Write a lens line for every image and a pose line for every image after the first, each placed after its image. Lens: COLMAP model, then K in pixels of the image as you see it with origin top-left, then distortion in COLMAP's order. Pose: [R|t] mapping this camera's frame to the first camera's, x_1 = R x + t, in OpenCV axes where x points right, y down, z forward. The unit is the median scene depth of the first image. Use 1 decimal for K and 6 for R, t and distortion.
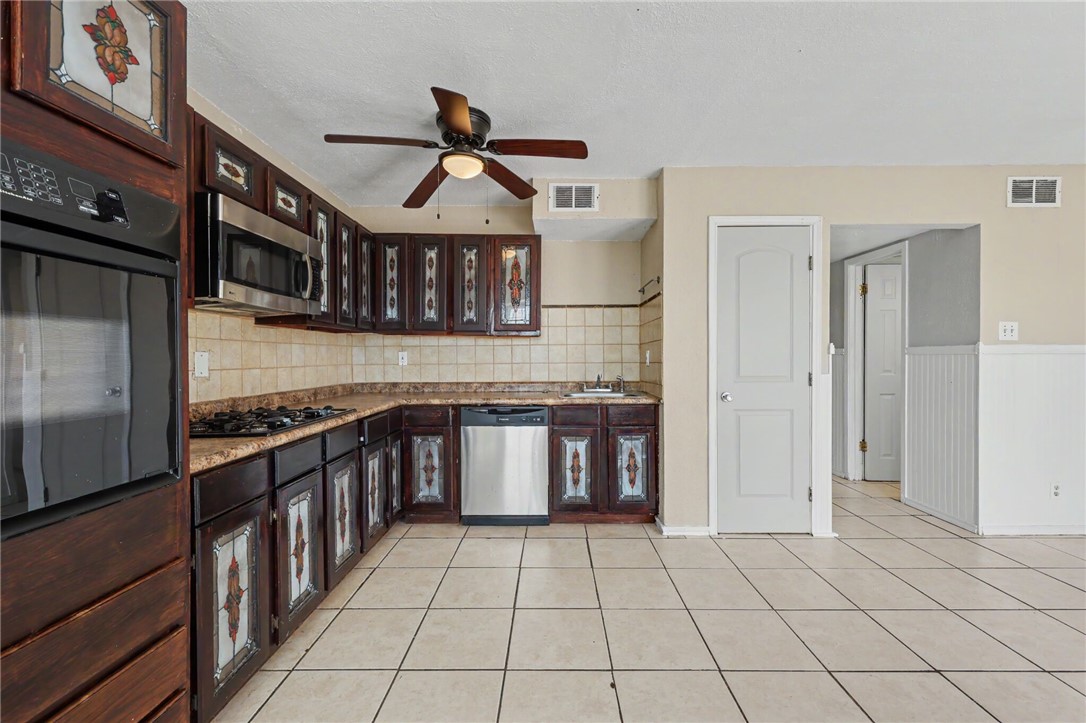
lens RADIAL K [[470.8, 0, 541.2], [0, 470.8, 361.0], [0, 0, 1]] dist [-0.006109, 0.002023]
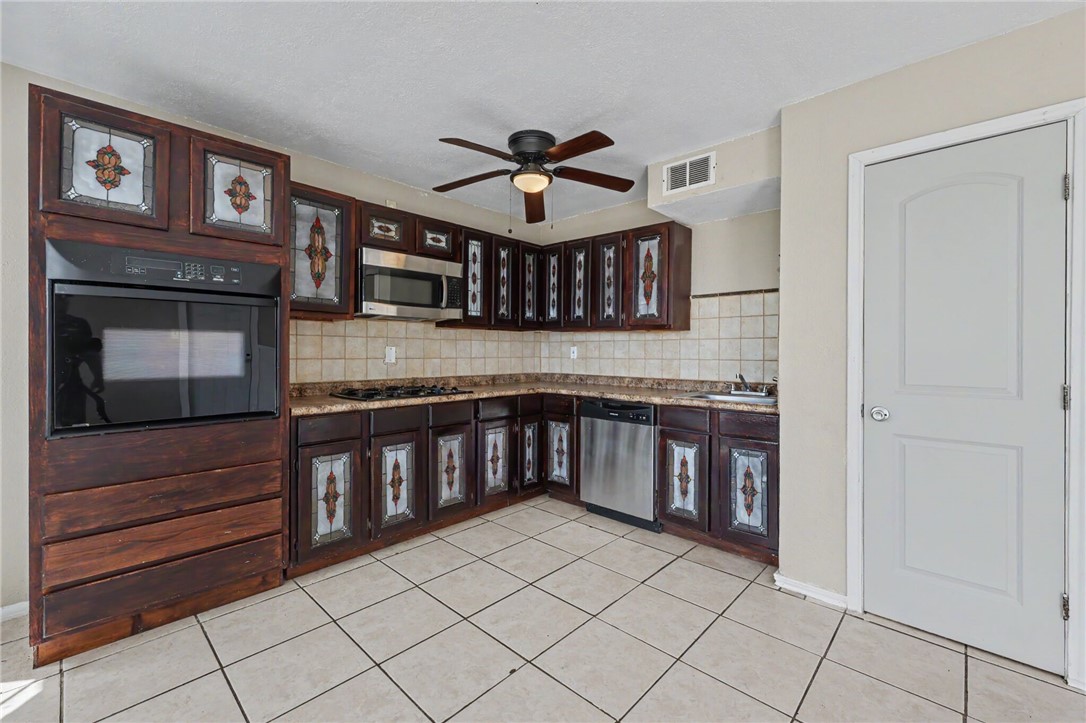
lens RADIAL K [[470.8, 0, 533.6], [0, 470.8, 353.1], [0, 0, 1]] dist [-0.006109, 0.002023]
pose [[0.708321, 0.010952, -0.705805, 0.515681], [-0.015037, 0.999887, 0.000426, -0.004247], [0.705730, 0.010311, 0.708406, 0.169393]]
